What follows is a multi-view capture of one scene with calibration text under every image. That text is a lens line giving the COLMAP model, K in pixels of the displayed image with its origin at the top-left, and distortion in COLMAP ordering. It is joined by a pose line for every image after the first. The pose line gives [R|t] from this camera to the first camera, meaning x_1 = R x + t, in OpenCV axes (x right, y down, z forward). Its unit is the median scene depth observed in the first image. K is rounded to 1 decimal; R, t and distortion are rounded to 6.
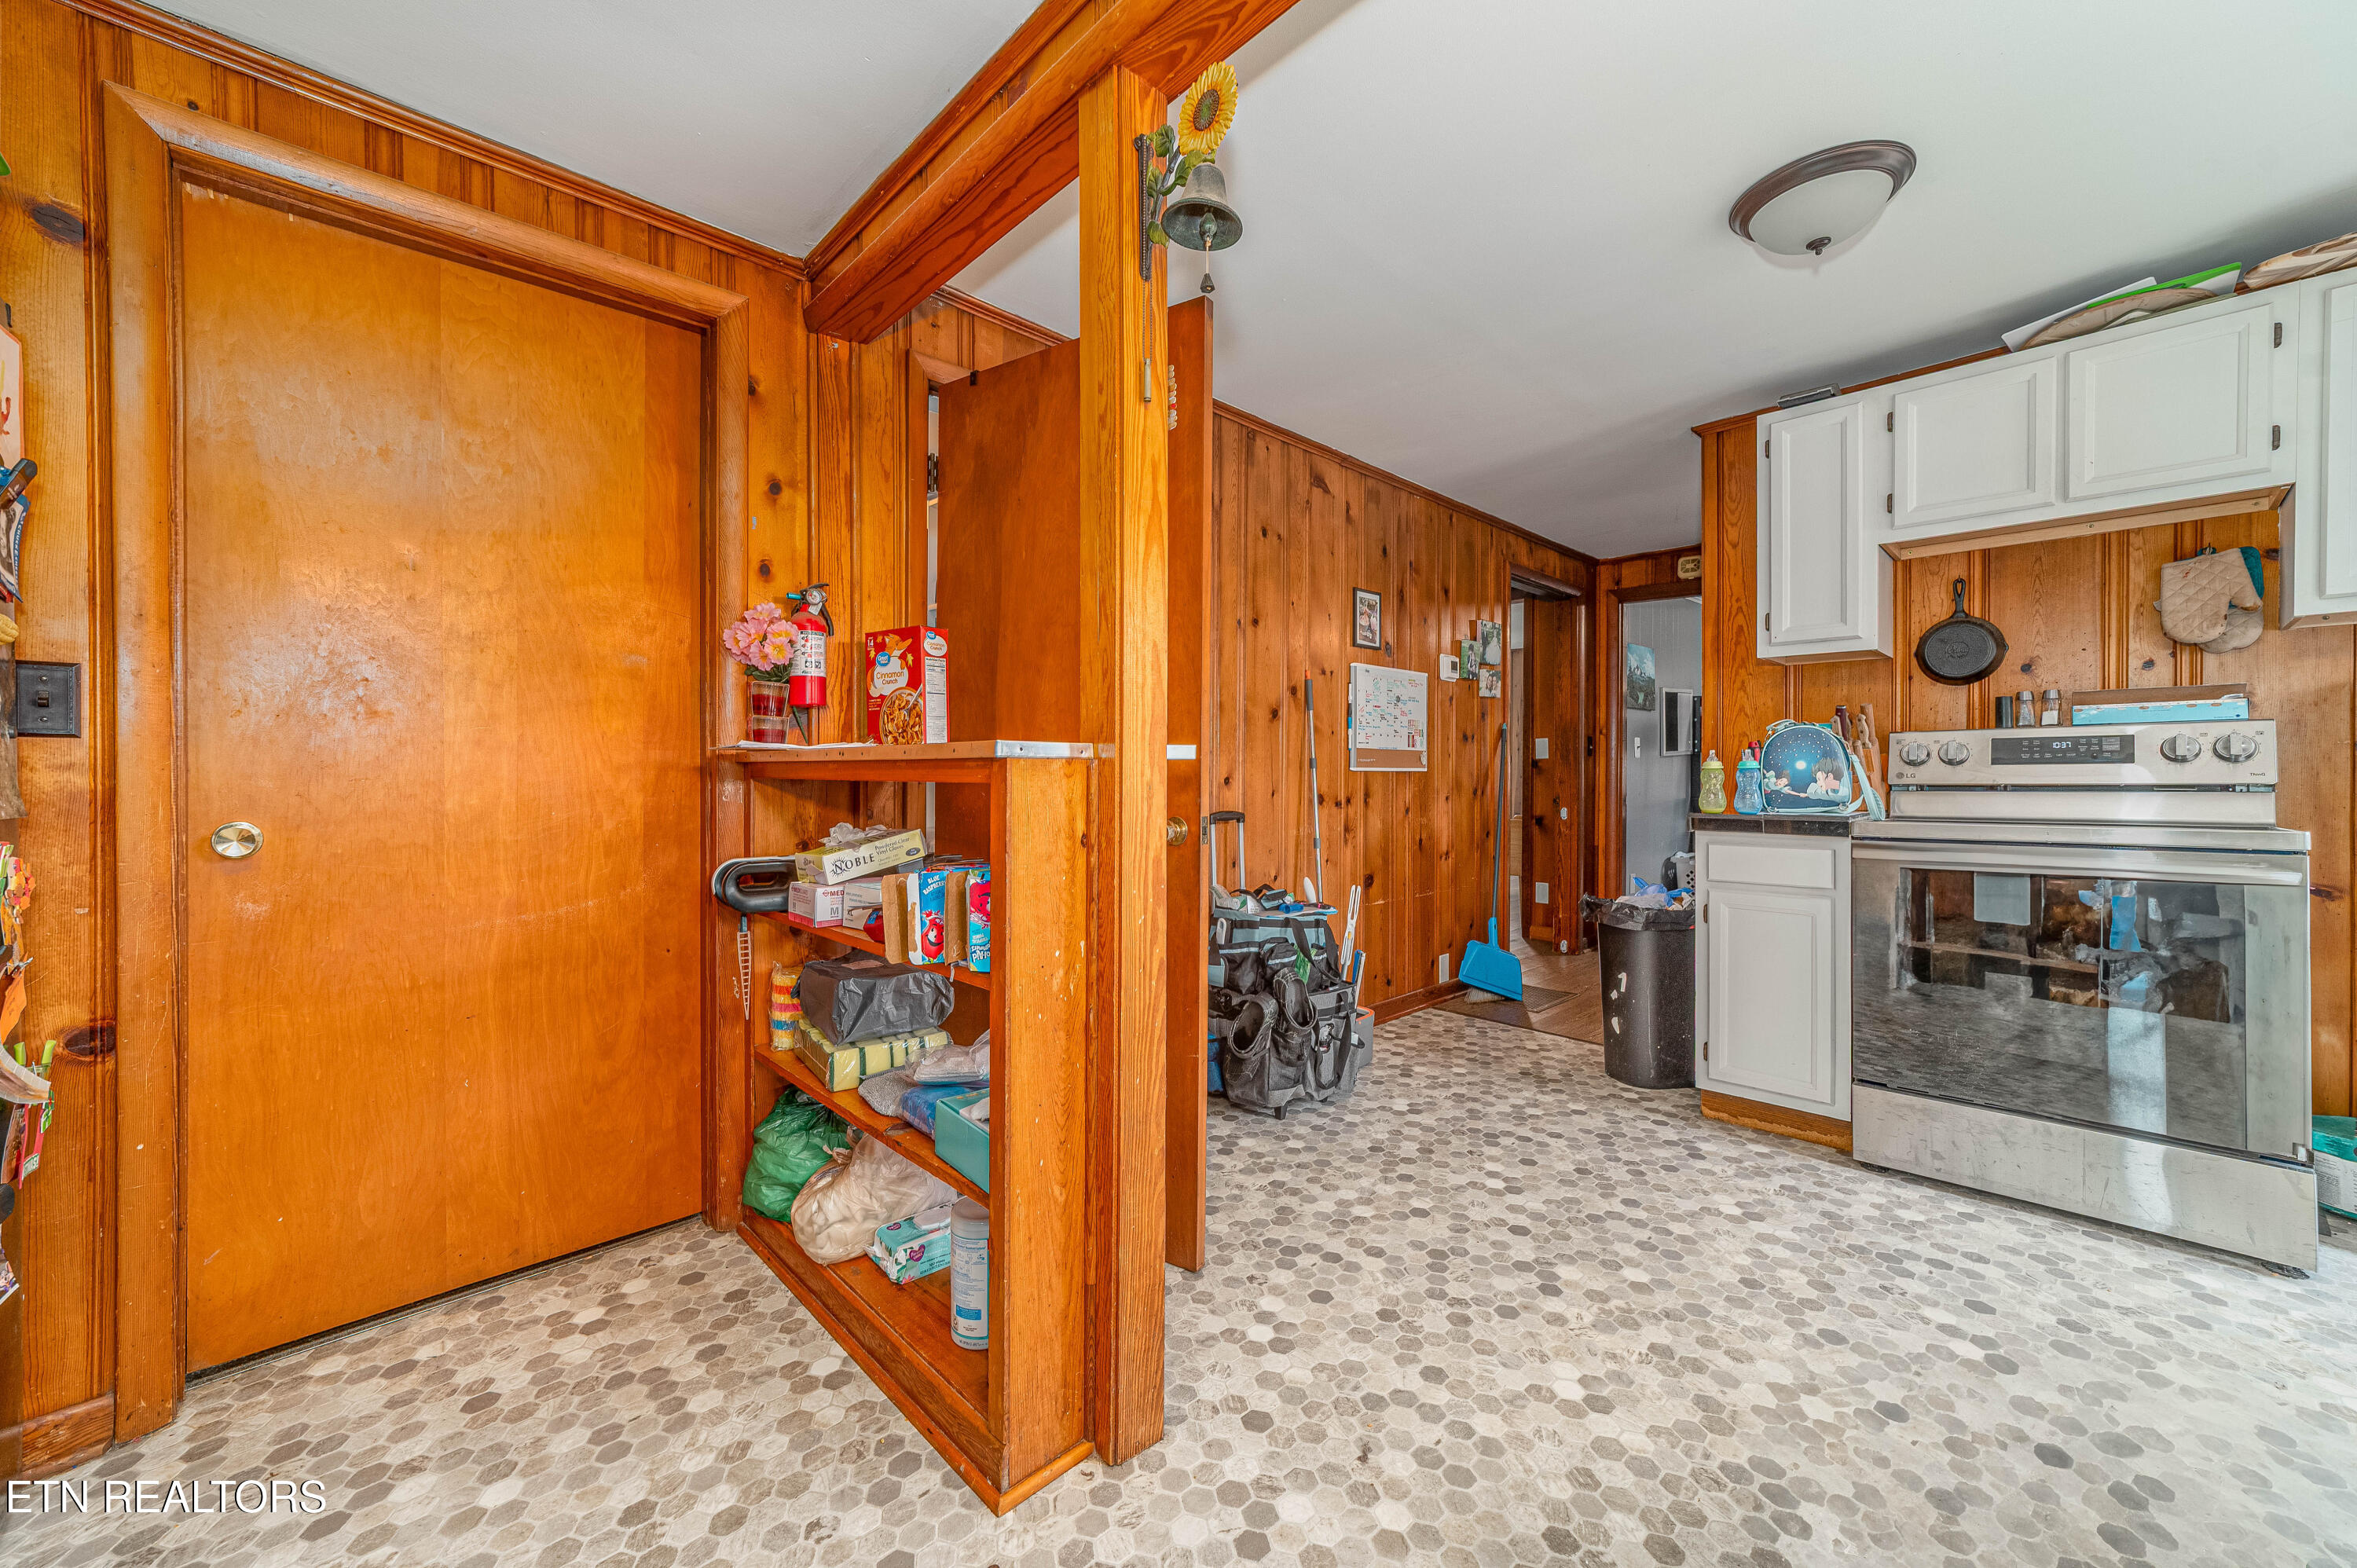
lens RADIAL K [[911.2, 0, 1176.2], [0, 911.2, 775.7], [0, 0, 1]] dist [-0.012225, 0.008427]
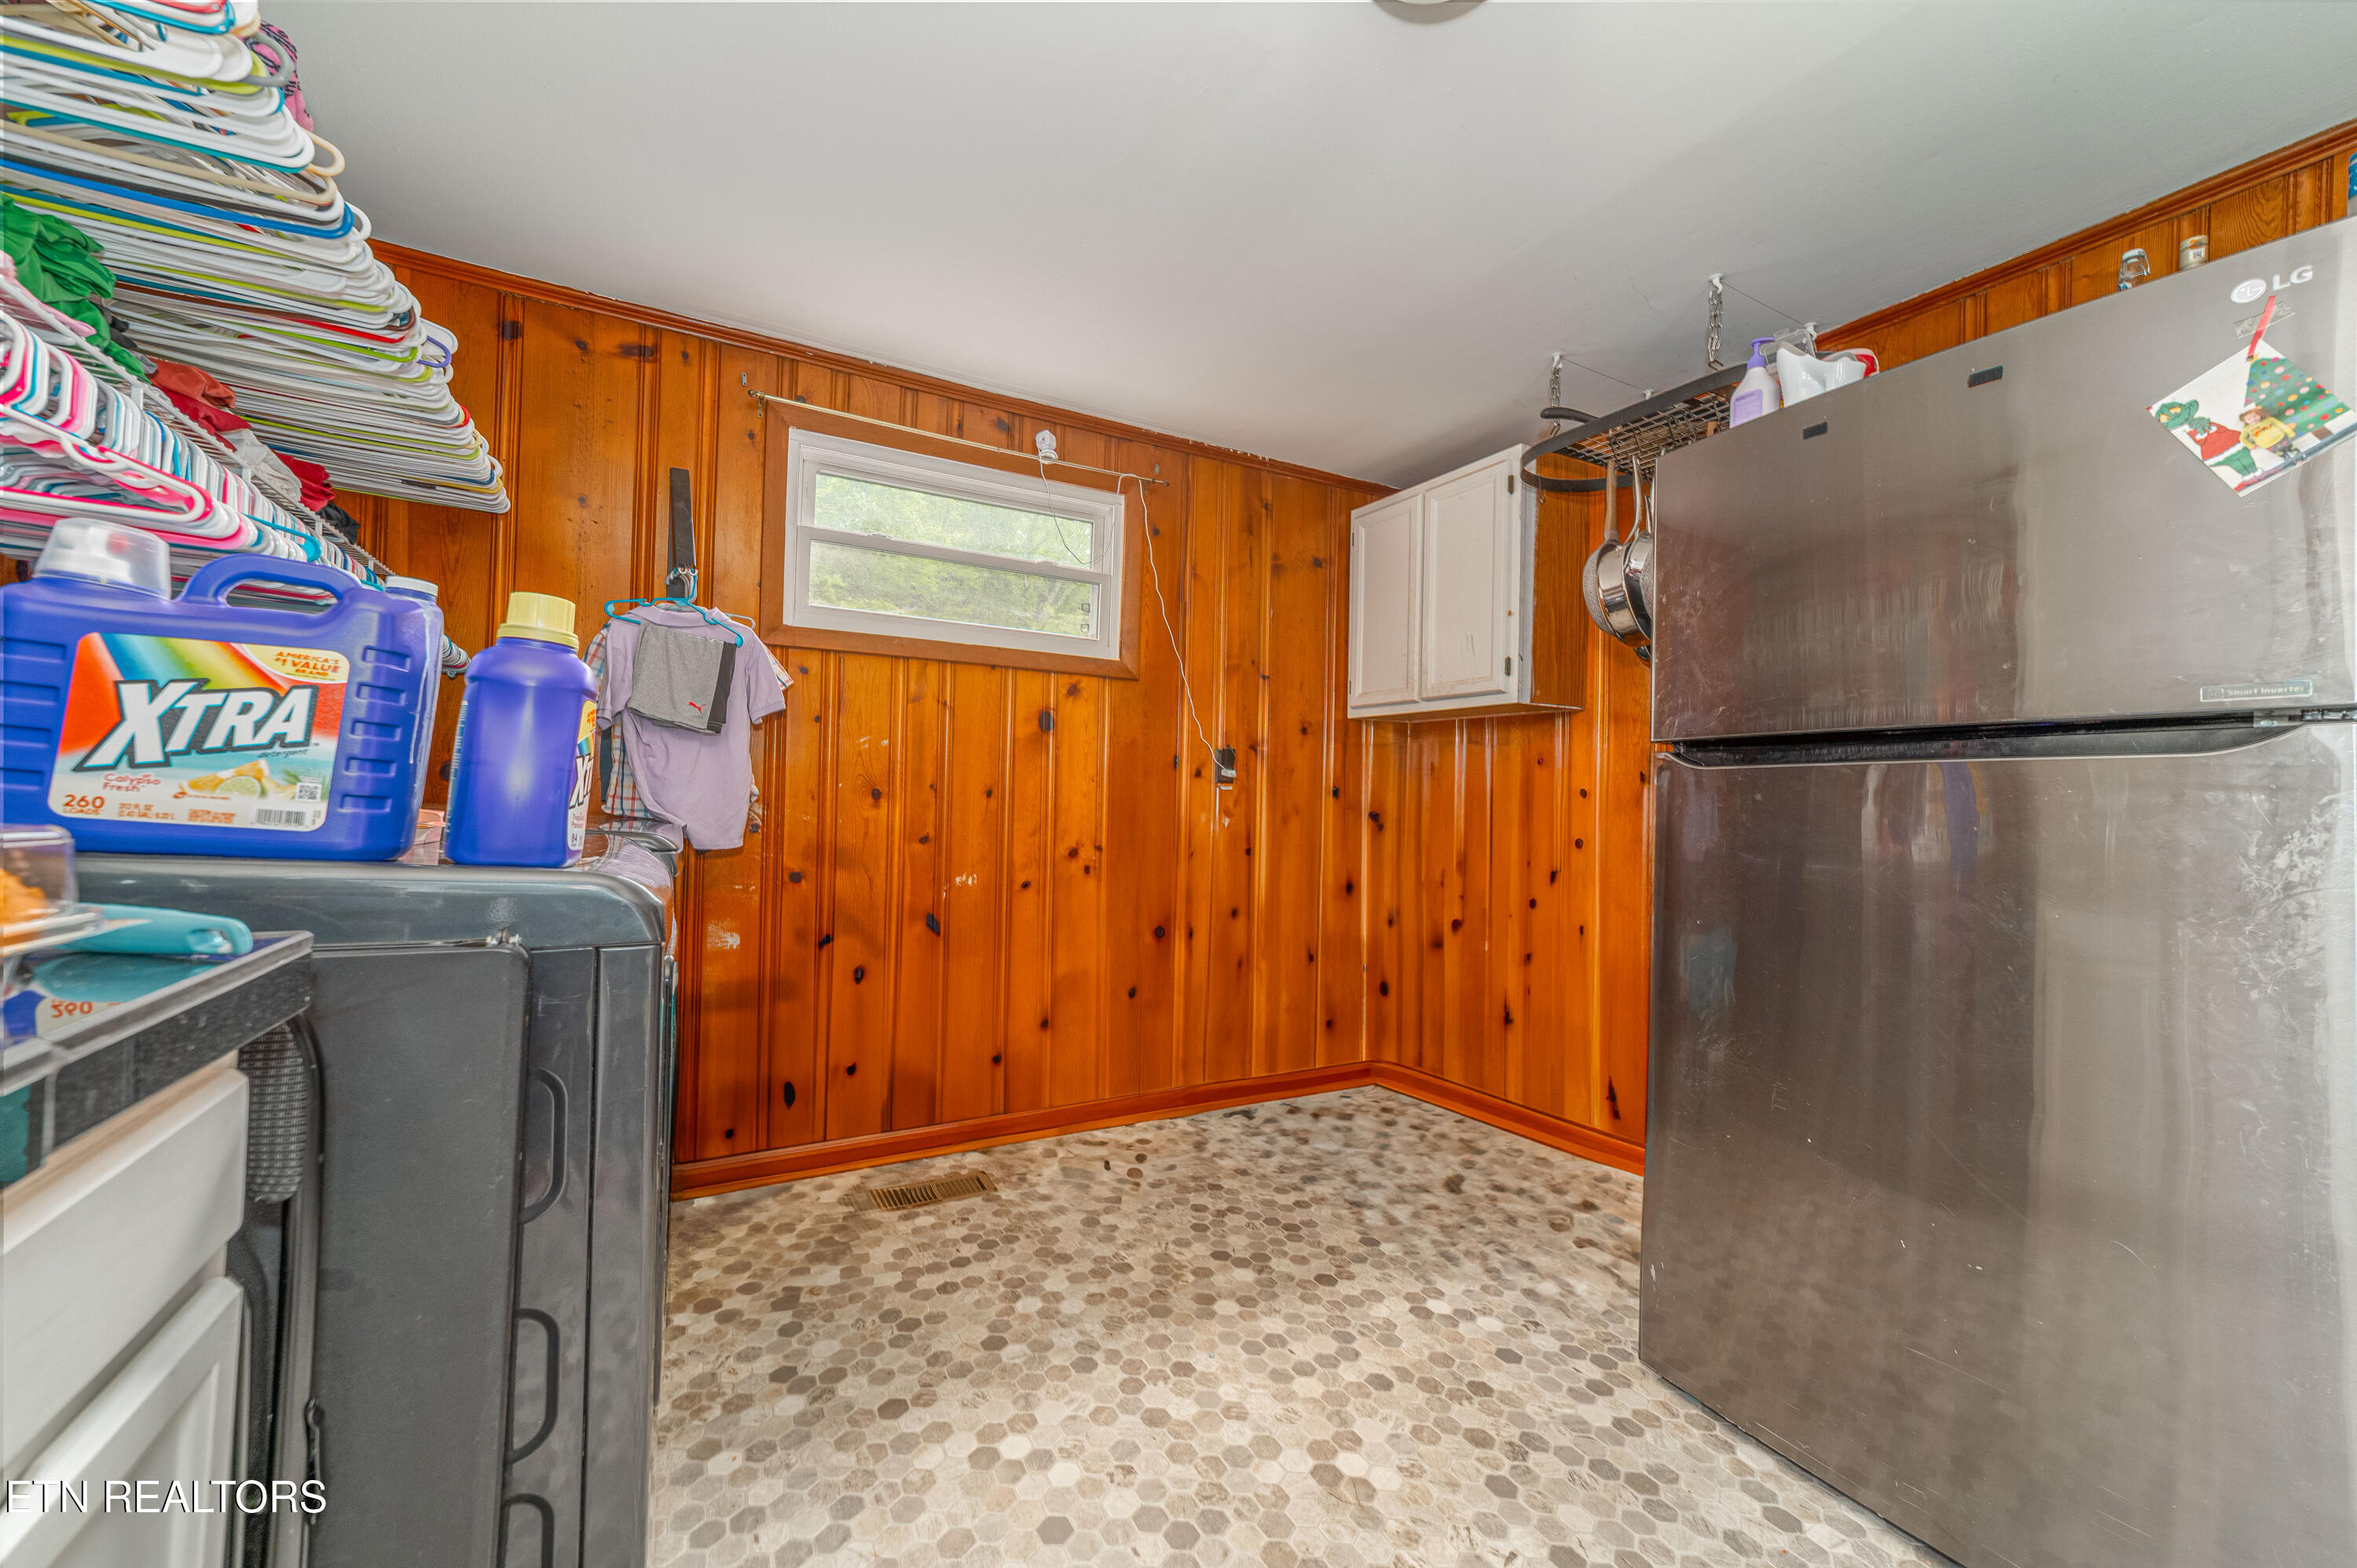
lens RADIAL K [[911.2, 0, 1176.2], [0, 911.2, 775.7], [0, 0, 1]] dist [-0.012225, 0.008427]
pose [[-0.261043, -0.037693, -0.964591, 1.071342], [-0.053891, 0.998248, -0.024424, 0.008915], [0.963822, 0.045607, -0.262617, 0.856009]]
